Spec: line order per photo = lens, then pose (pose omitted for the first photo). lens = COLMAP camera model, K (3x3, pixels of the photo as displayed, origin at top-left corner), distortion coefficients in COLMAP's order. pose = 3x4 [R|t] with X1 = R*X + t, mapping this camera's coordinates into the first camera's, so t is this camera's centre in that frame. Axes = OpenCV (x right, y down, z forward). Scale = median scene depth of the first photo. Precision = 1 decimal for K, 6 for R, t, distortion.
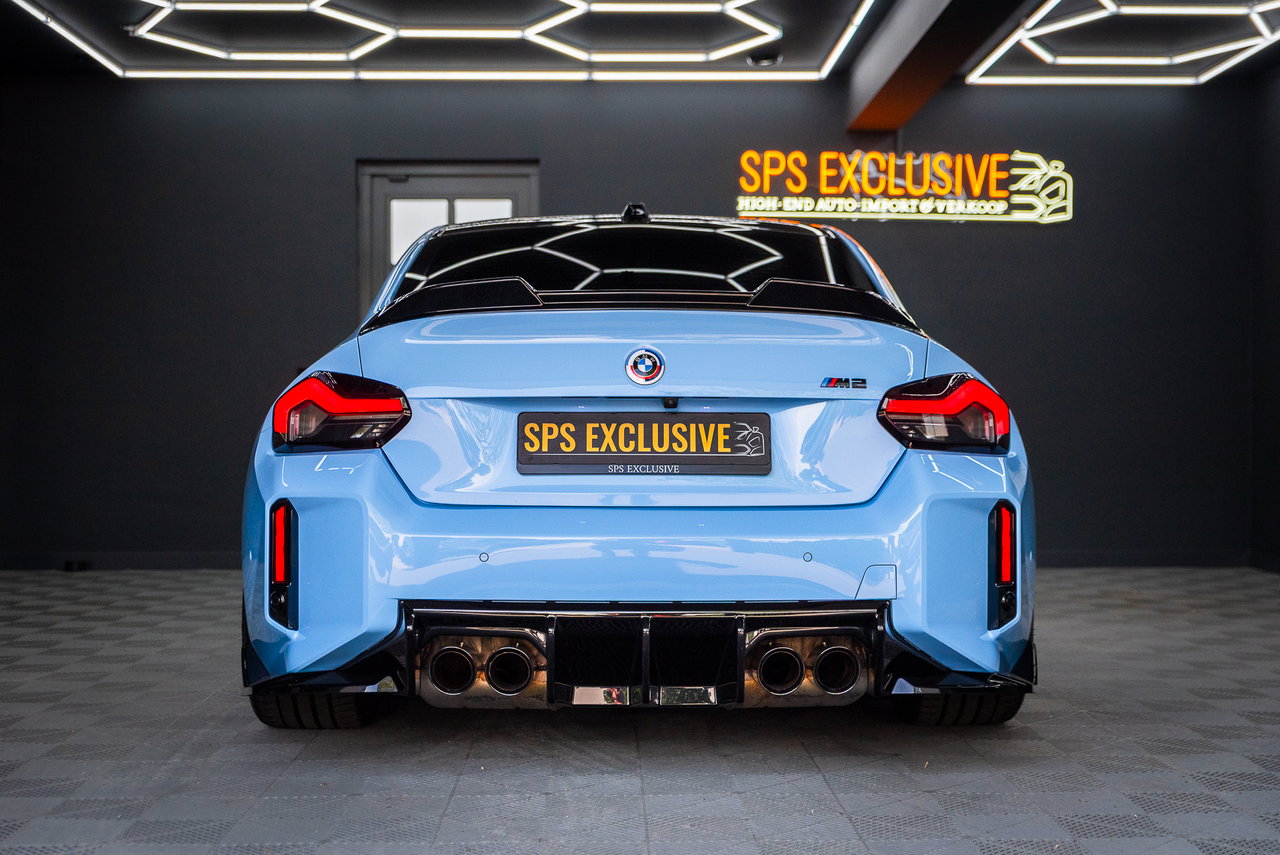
lens RADIAL K [[1744.1, 0, 640.4], [0, 1744.1, 434.9], [0, 0, 1]] dist [0.036953, 0.000000]
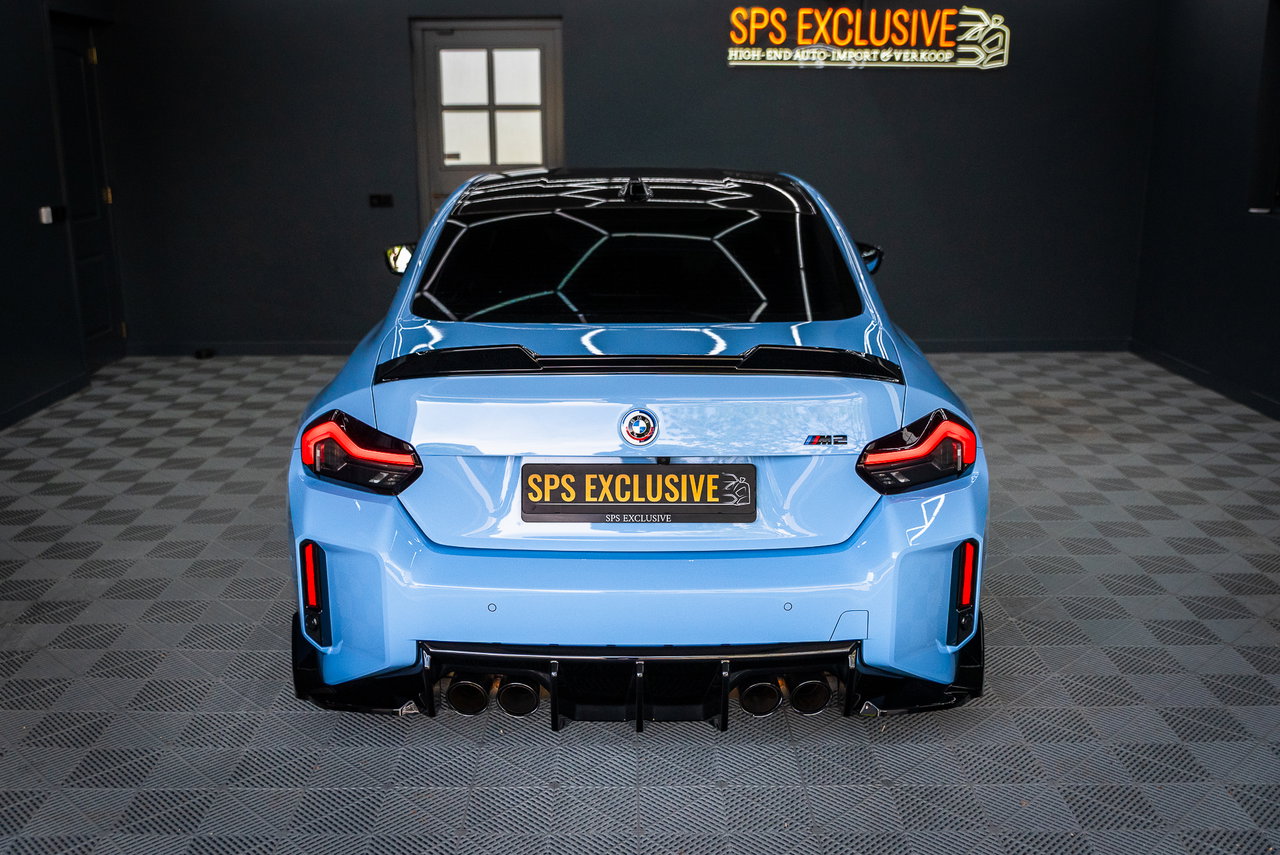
lens RADIAL K [[1249.8, 0, 631.9], [0, 1249.8, 430.5], [0, 0, 1]] dist [0.021504, 0.000000]
pose [[0.999867, 0.001055, -0.016284, 0.010233], [0.002865, 0.971050, 0.238858, -0.214247], [0.016065, -0.238872, 0.970918, 0.252558]]
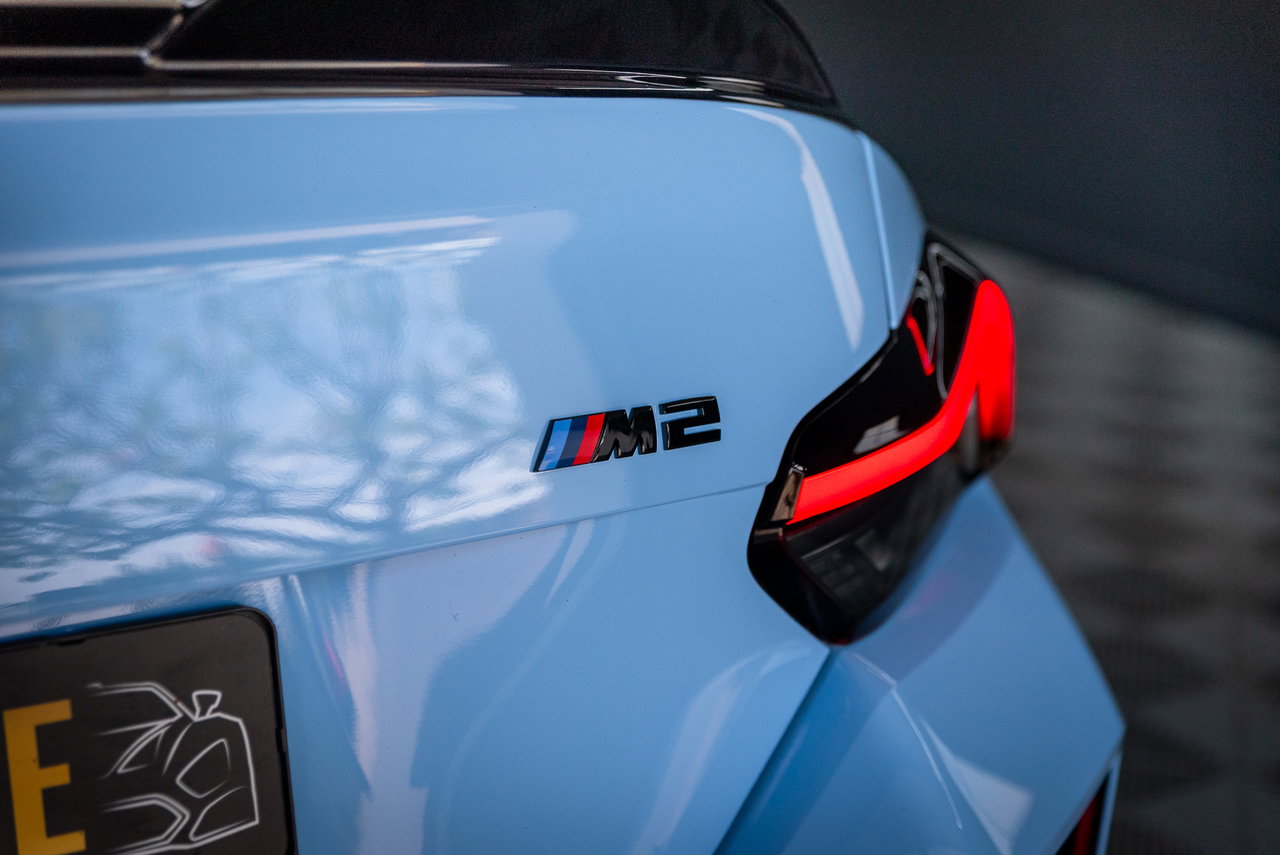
lens RADIAL K [[2015.0, 0, 642.1], [0, 2015.0, 429.1], [0, 0, 1]] dist [0.007177, 0.000000]
pose [[0.872158, -0.113297, 0.475924, 0.005645], [-0.039705, 0.953213, 0.299681, -0.098765], [-0.487610, -0.280266, 0.826854, 0.790072]]
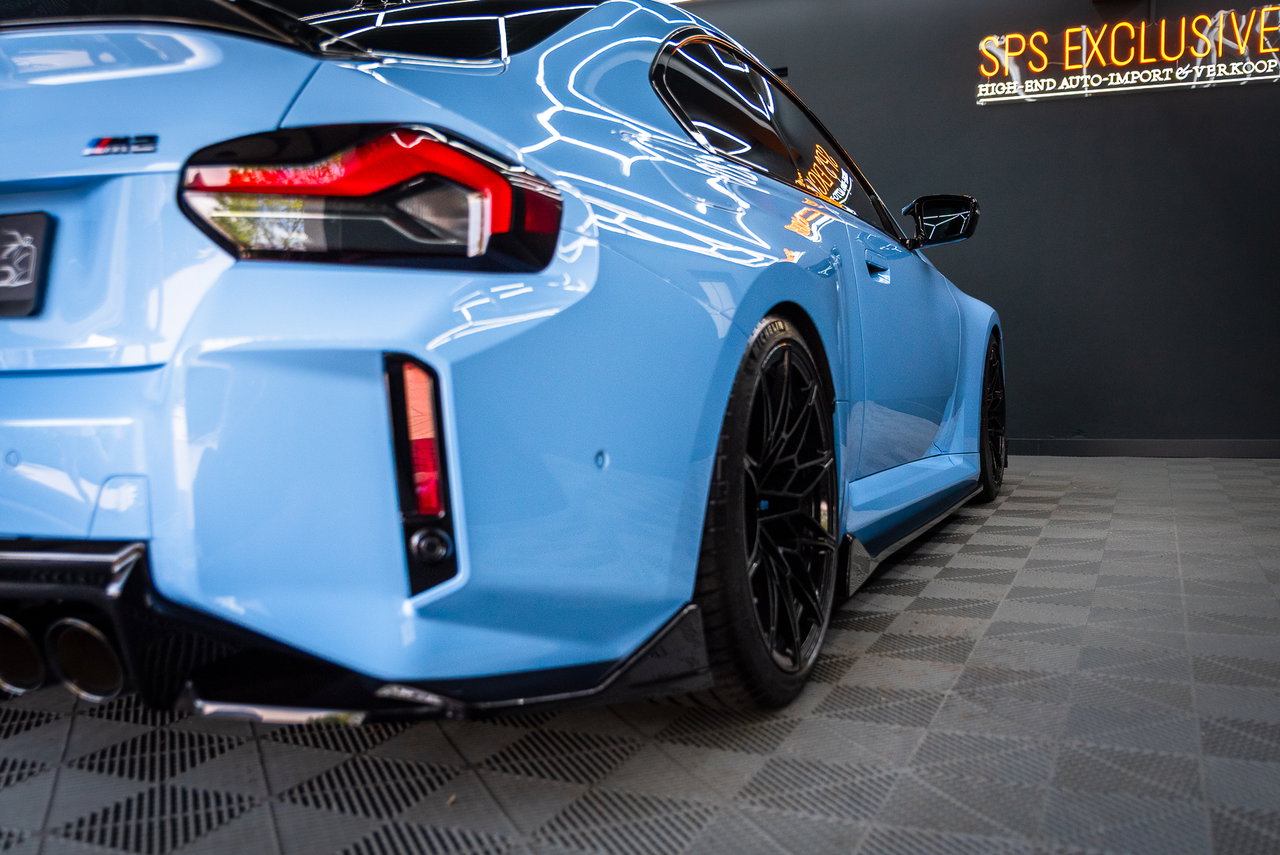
lens RADIAL K [[1186.8, 0, 658.2], [0, 1186.8, 458.8], [0, 0, 1]] dist [-0.006792, 0.000000]
pose [[0.913633, 0.019549, -0.406070, 0.416096], [0.017325, 0.996064, 0.086933, 0.038468], [0.406171, -0.086460, 0.909698, 0.707706]]
